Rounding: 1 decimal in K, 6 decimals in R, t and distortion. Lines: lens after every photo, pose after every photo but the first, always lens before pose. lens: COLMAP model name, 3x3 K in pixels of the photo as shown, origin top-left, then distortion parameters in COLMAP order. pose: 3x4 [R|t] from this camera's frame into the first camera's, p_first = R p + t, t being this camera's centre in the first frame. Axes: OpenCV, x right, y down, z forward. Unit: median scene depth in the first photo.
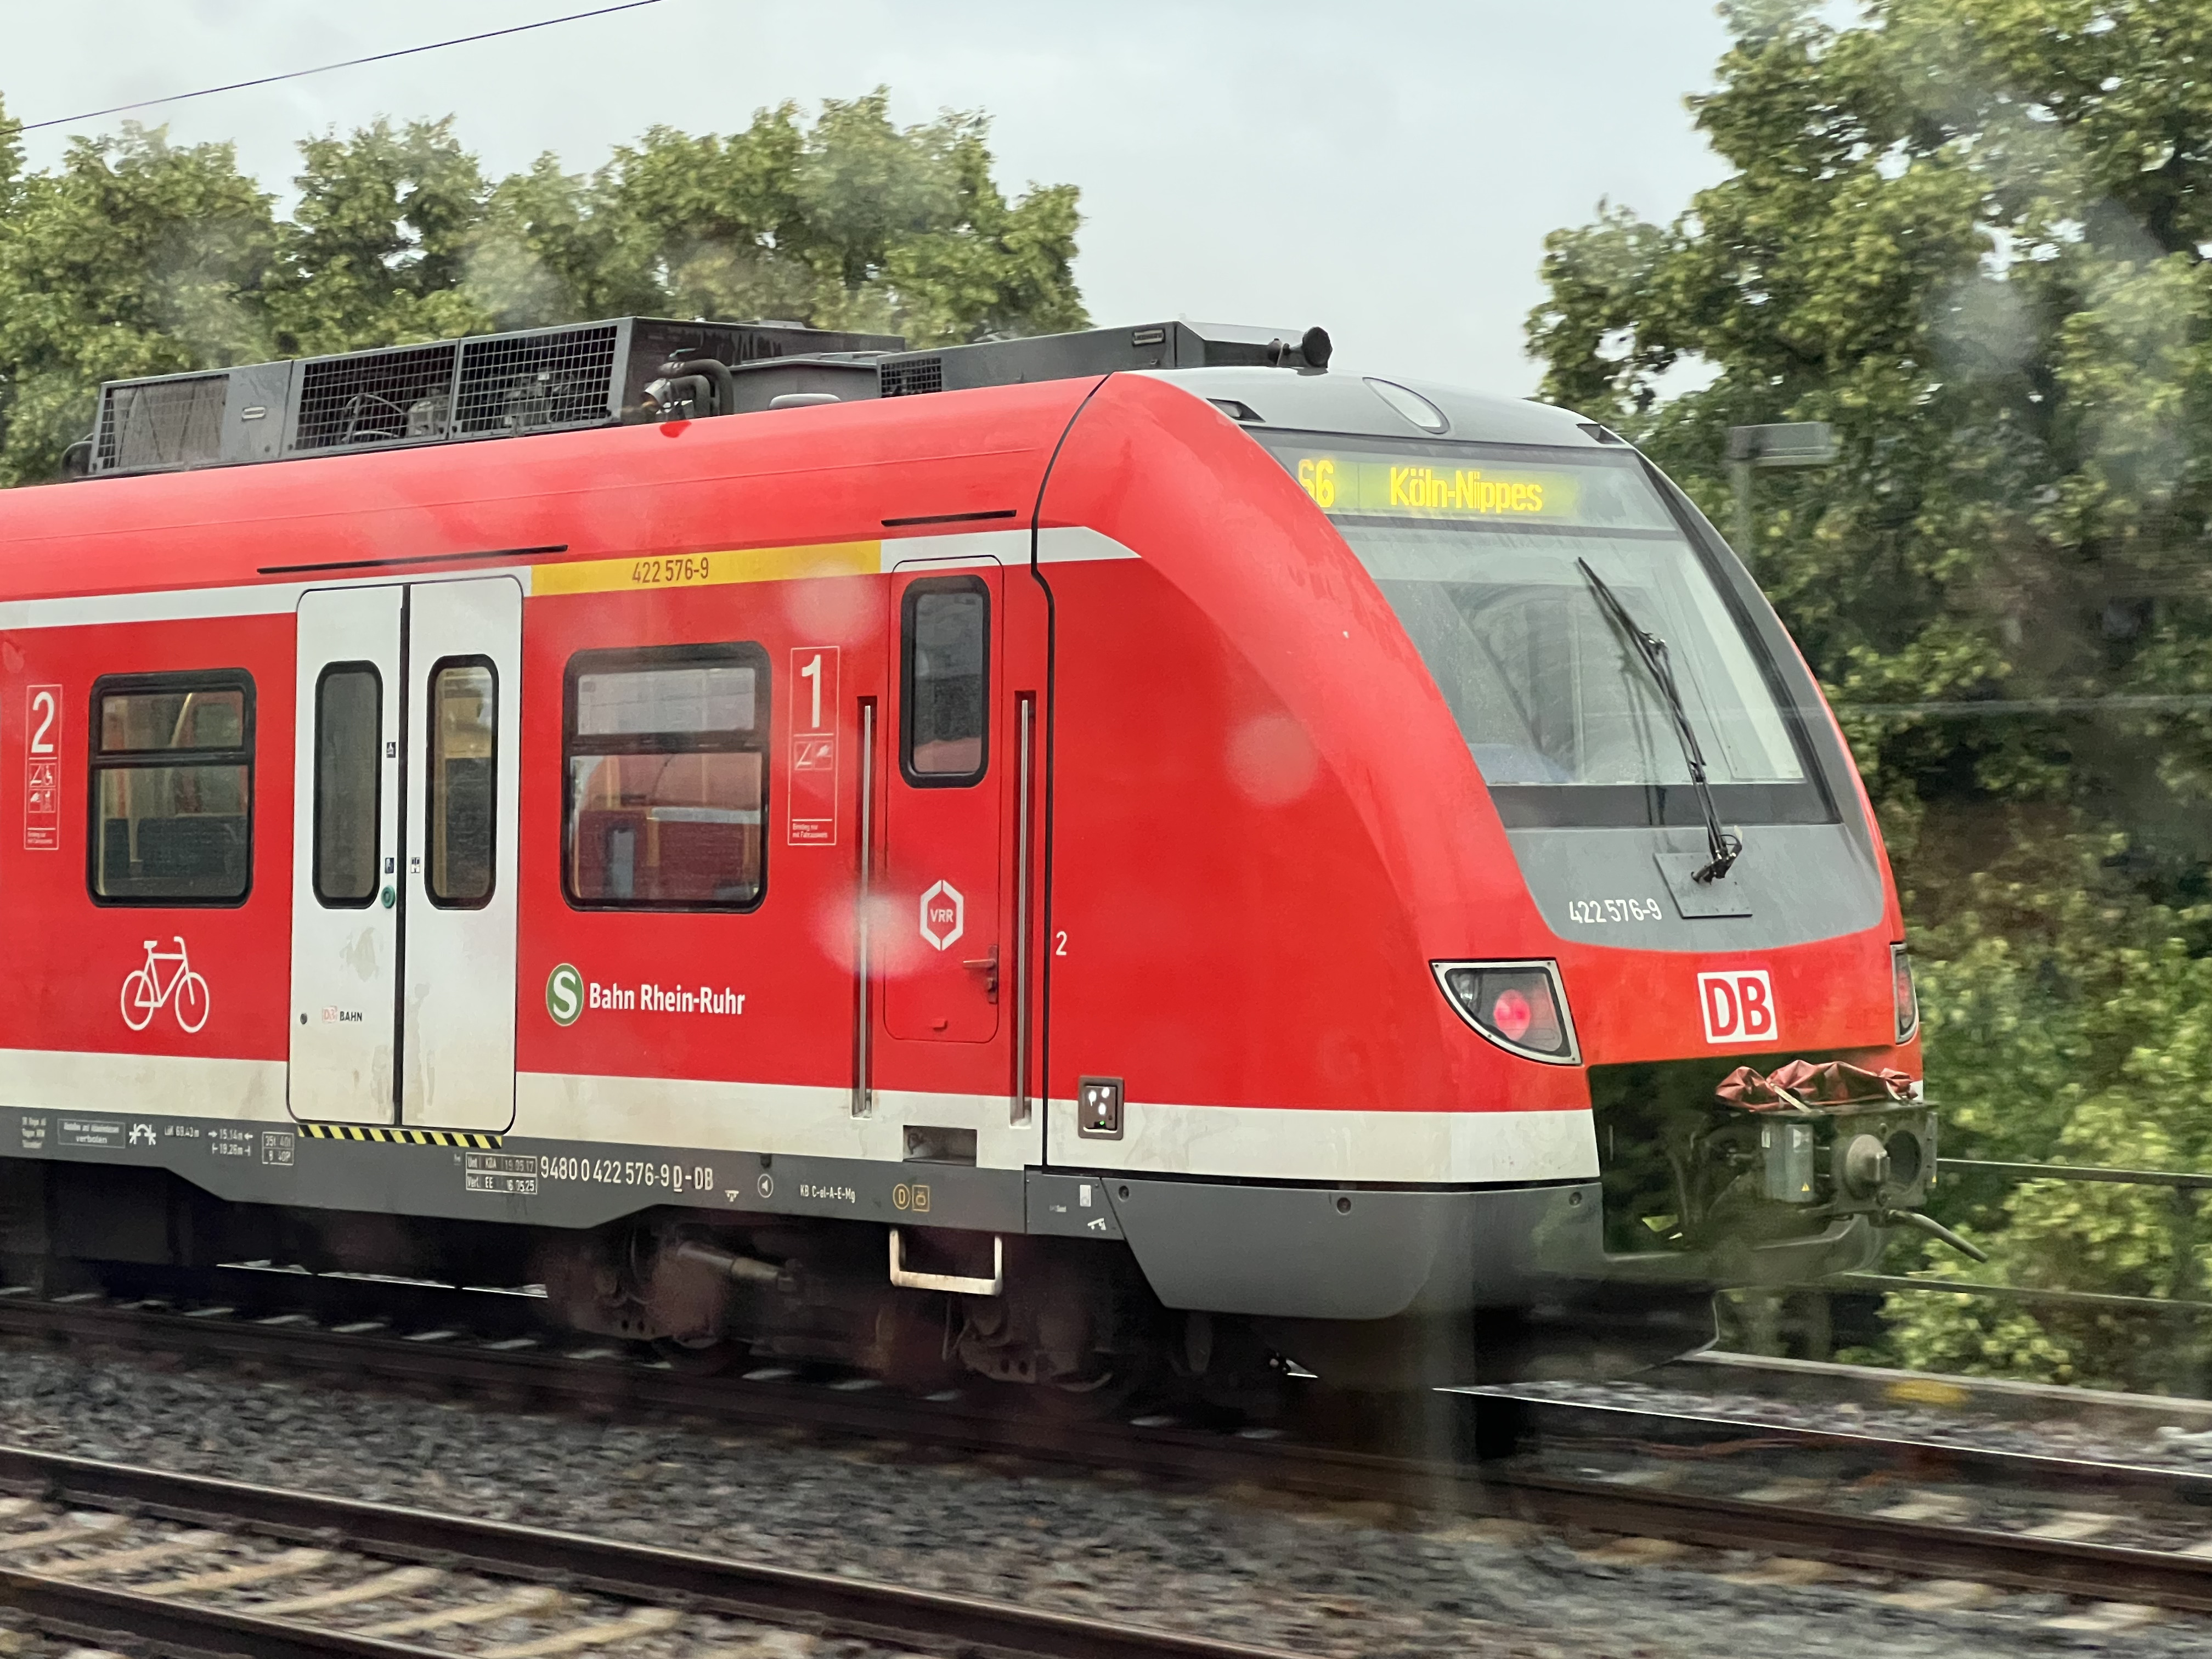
lens RADIAL K [[4958.4, 0, 1235.3], [0, 4958.4, 837.0], [0, 0, 1]] dist [0.120869, 0.000000]
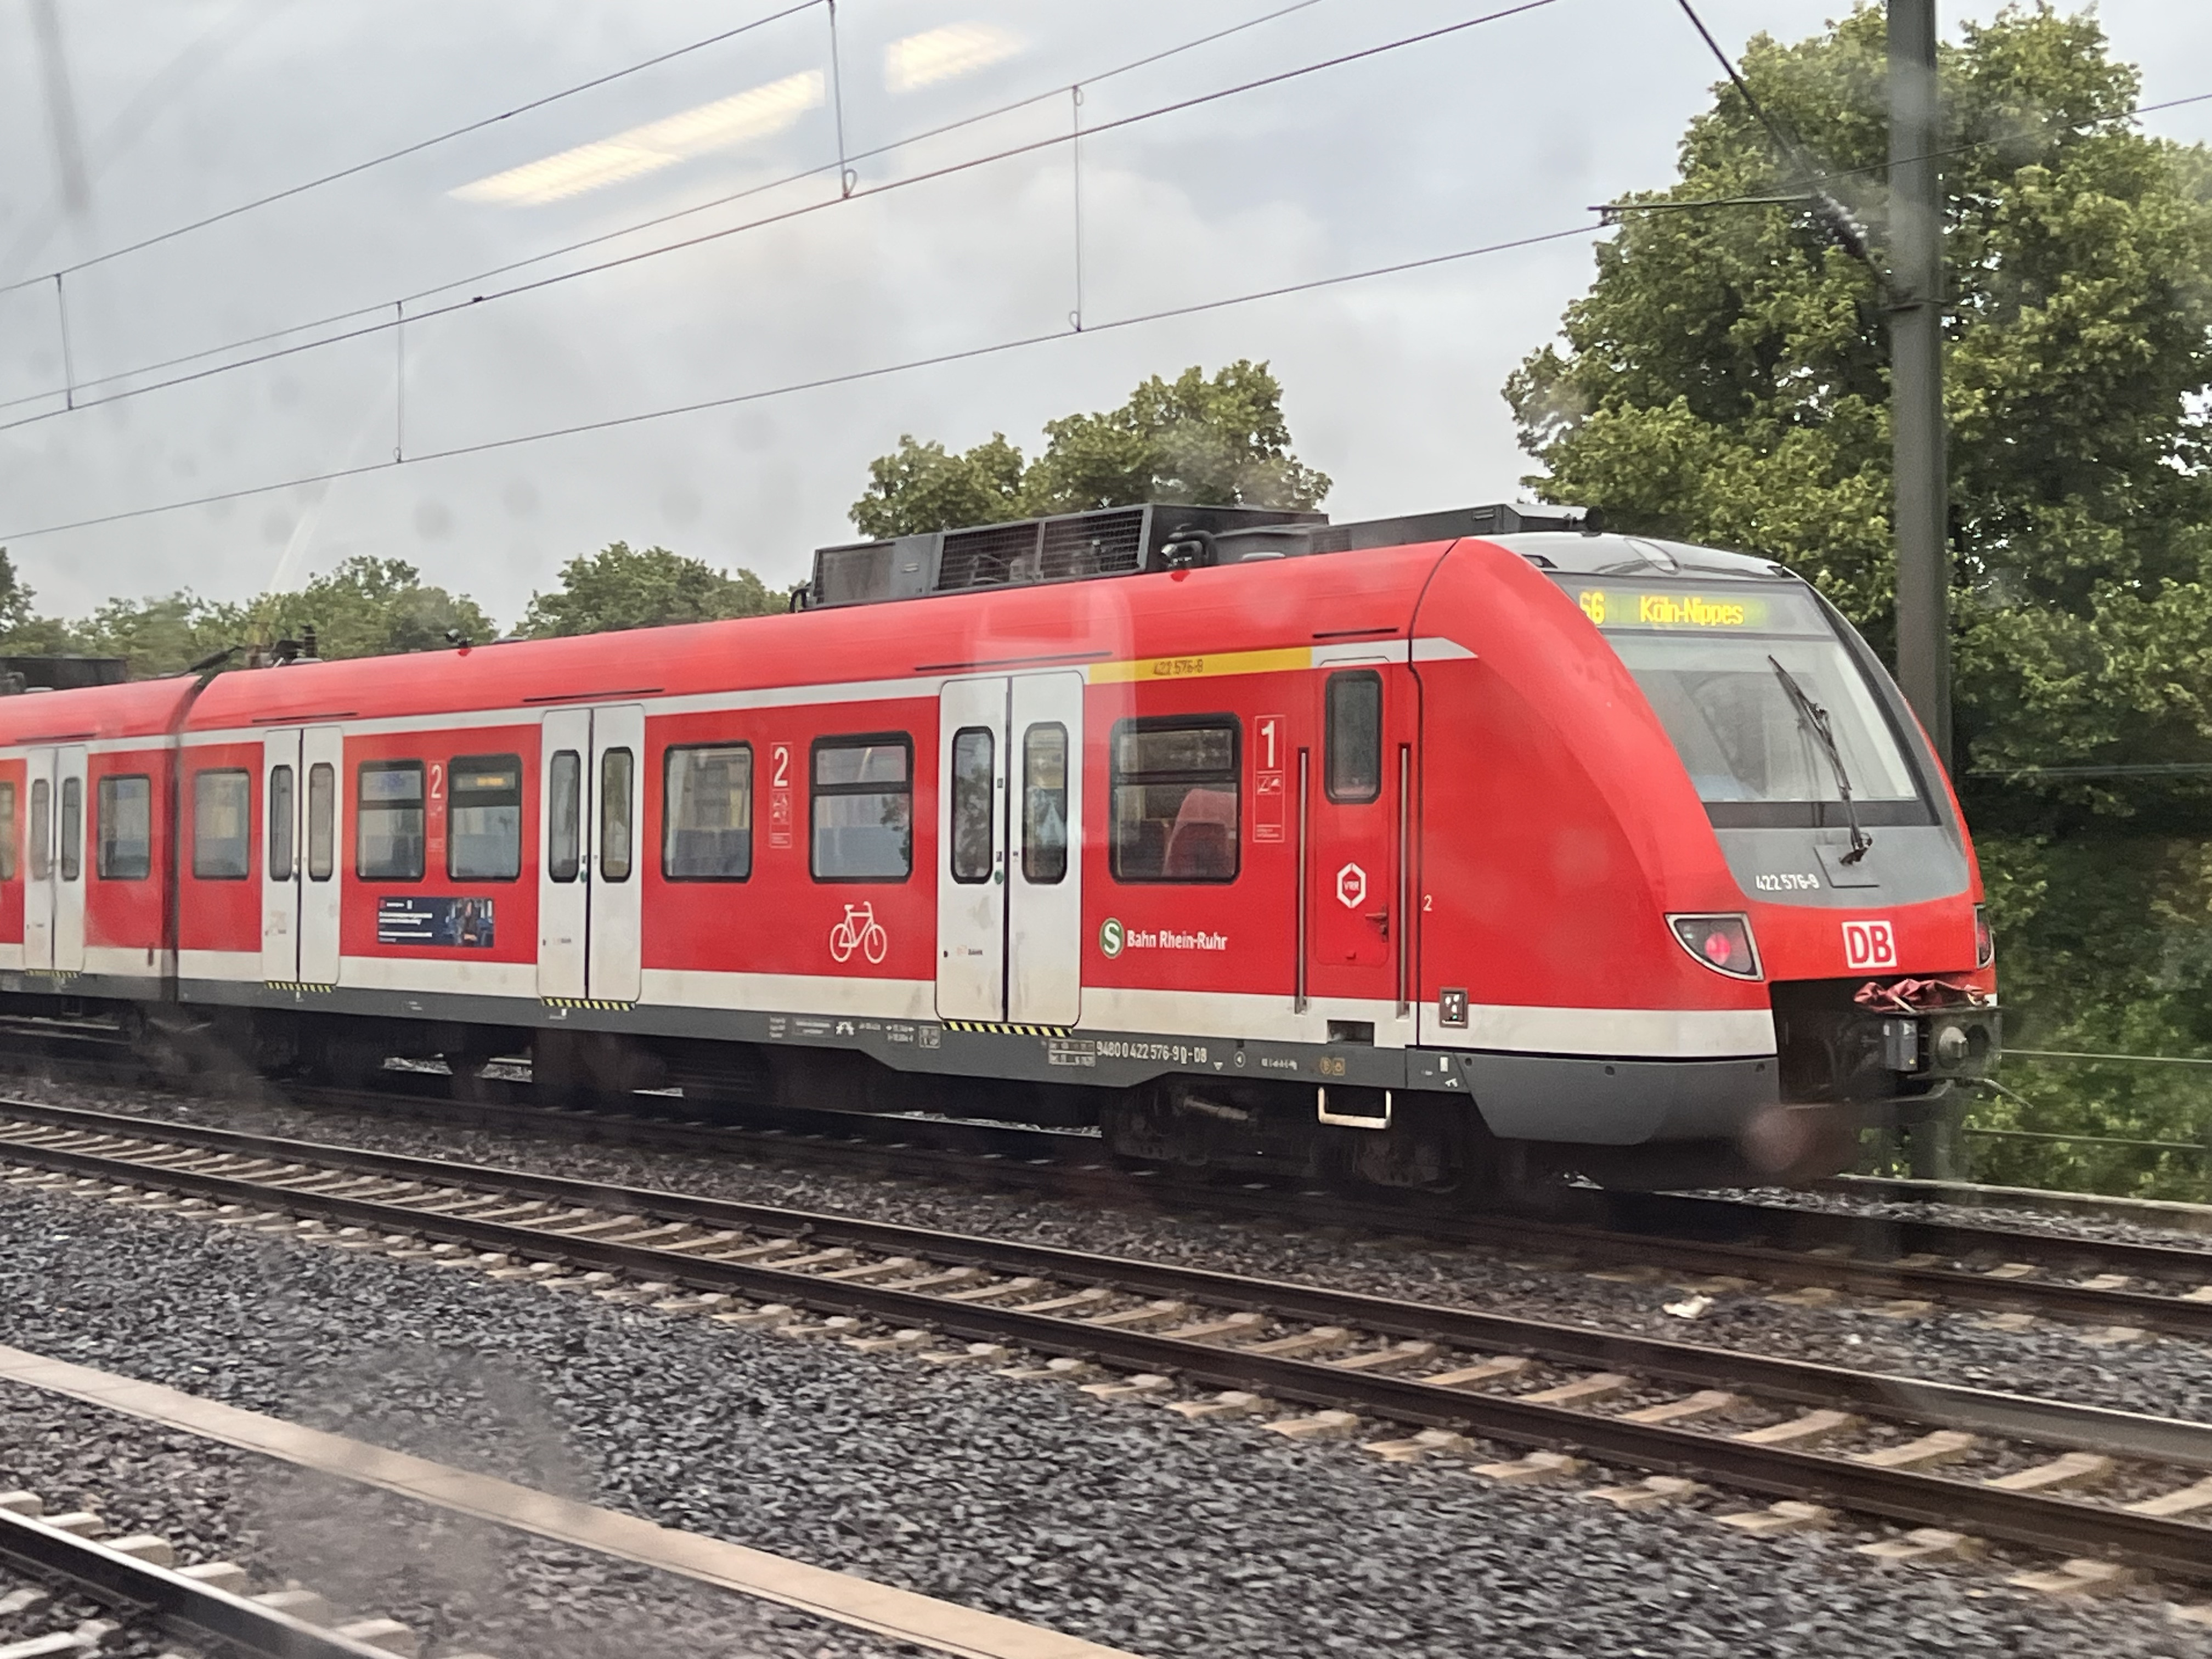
lens RADIAL K [[3710.2, 0, 1084.3], [0, 3710.2, 833.7], [0, 0, 1]] dist [0.078284, 0.000000]
pose [[0.991193, -0.002776, -0.132397, 0.012313], [0.002196, 0.999987, -0.004527, 0.004363], [0.132408, 0.004197, 0.991186, -0.171541]]
